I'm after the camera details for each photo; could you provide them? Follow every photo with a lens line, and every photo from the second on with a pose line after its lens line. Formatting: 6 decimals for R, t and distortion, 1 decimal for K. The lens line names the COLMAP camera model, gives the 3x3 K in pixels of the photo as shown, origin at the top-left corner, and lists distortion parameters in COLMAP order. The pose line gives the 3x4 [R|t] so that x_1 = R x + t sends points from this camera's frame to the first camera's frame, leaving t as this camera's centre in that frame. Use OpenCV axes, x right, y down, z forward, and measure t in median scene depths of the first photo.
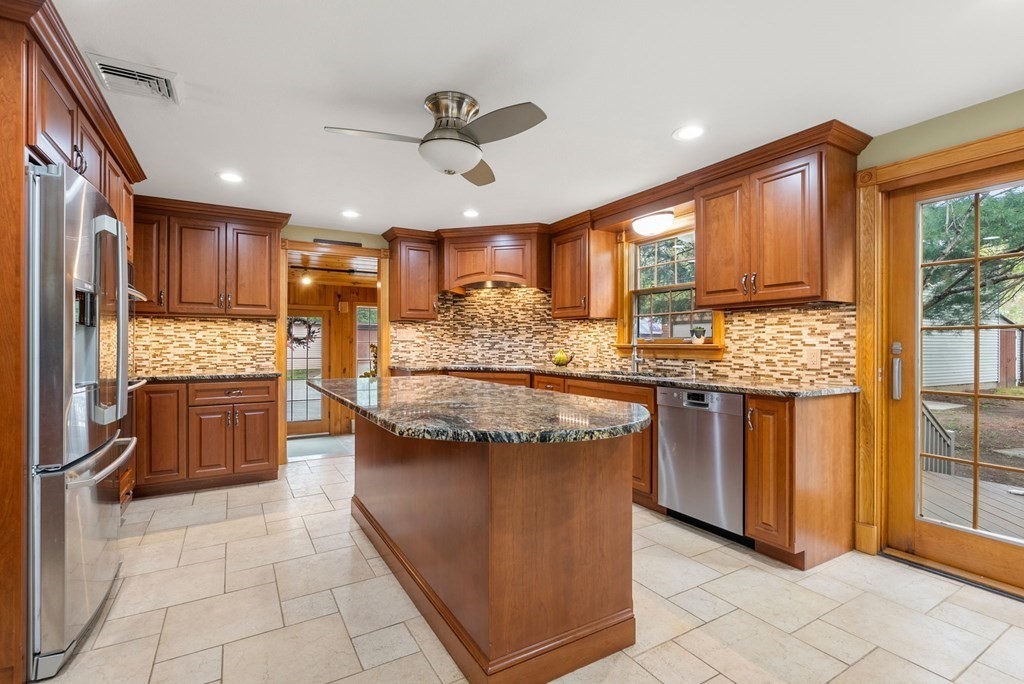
lens RADIAL K [[476.1, 0, 515.0], [0, 476.1, 344.1], [0, 0, 1]] dist [-0.004677, 0.003036]
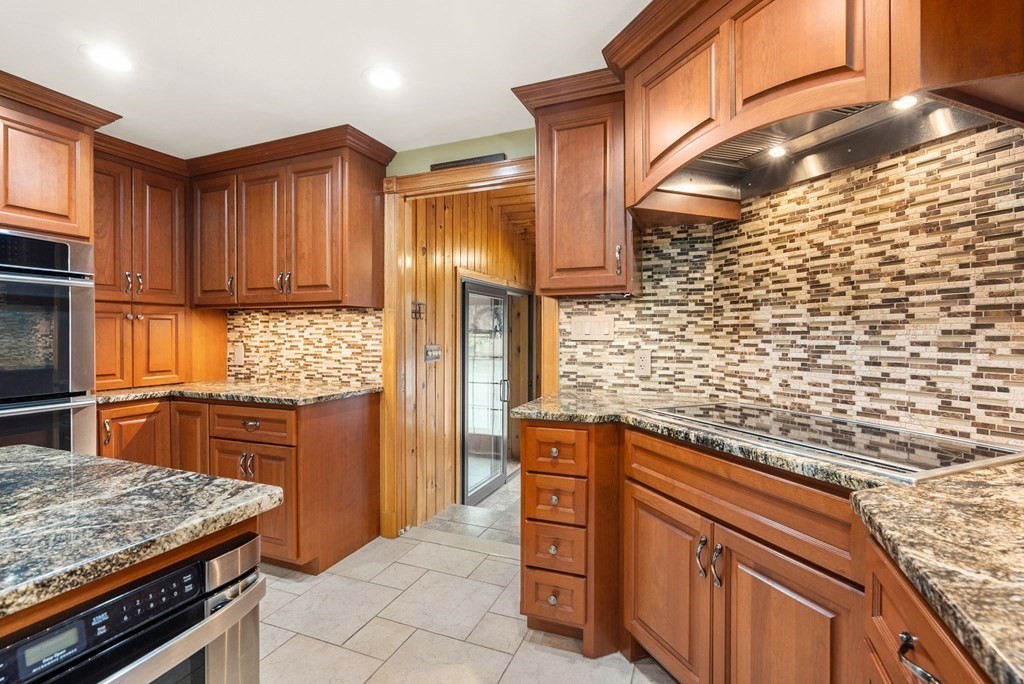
lens RADIAL K [[476.1, 0, 508.4], [0, 476.1, 337.4], [0, 0, 1]] dist [-0.004677, 0.003036]
pose [[0.596360, 0.003565, -0.802709, 0.112089], [0.001090, 0.999986, 0.005252, -0.015140], [0.802716, -0.004007, 0.596348, 0.797146]]
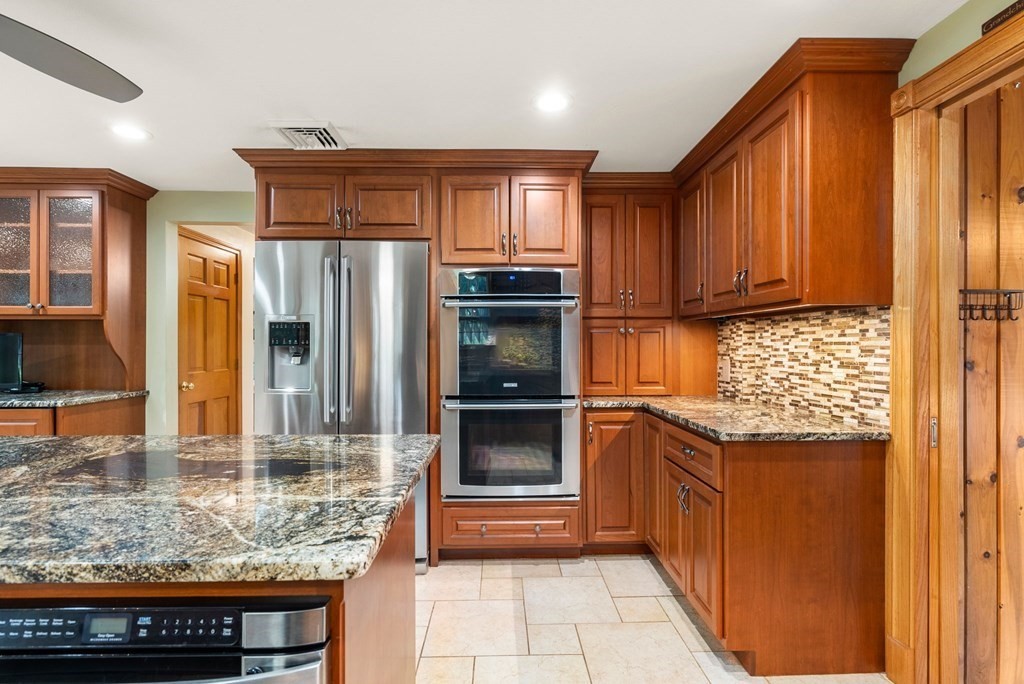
lens RADIAL K [[476.1, 0, 509.4], [0, 476.1, 345.2], [0, 0, 1]] dist [-0.004677, 0.003036]
pose [[-0.492392, -0.002961, -0.870368, -0.009457], [-0.001547, 0.999996, -0.002527, -0.016872], [0.870372, 0.000102, -0.492395, 0.969106]]
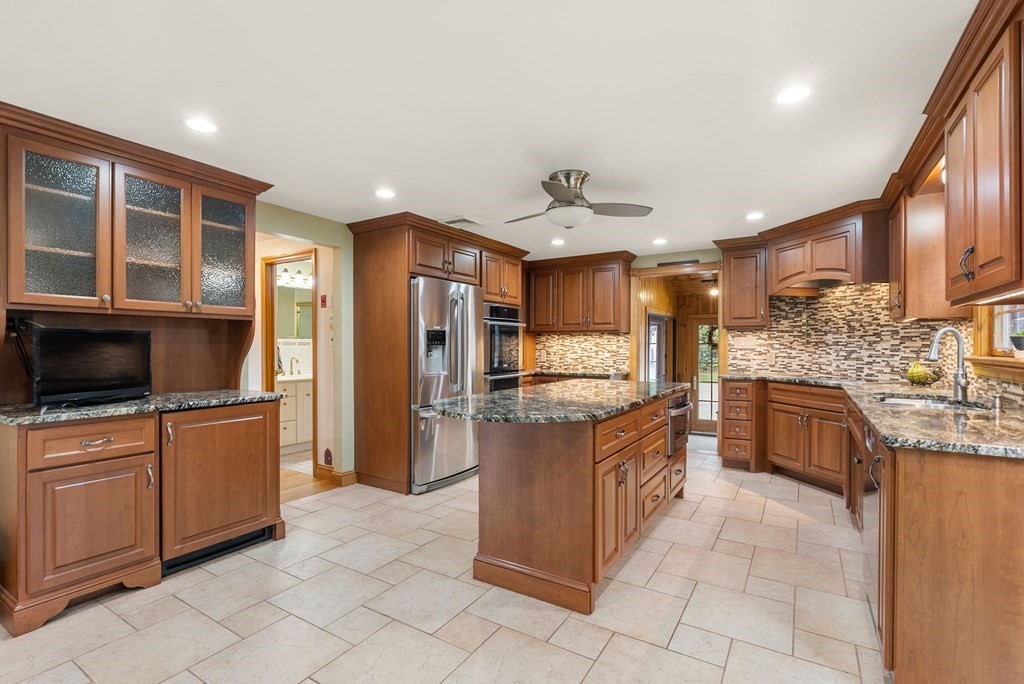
lens RADIAL K [[476.1, 0, 504.5], [0, 476.1, 348.5], [0, 0, 1]] dist [-0.004677, 0.003036]
pose [[0.451282, 0.003112, -0.892376, 0.520050], [0.000768, 0.999992, 0.003876, -0.014104], [0.892381, -0.002434, 0.451276, 0.125181]]
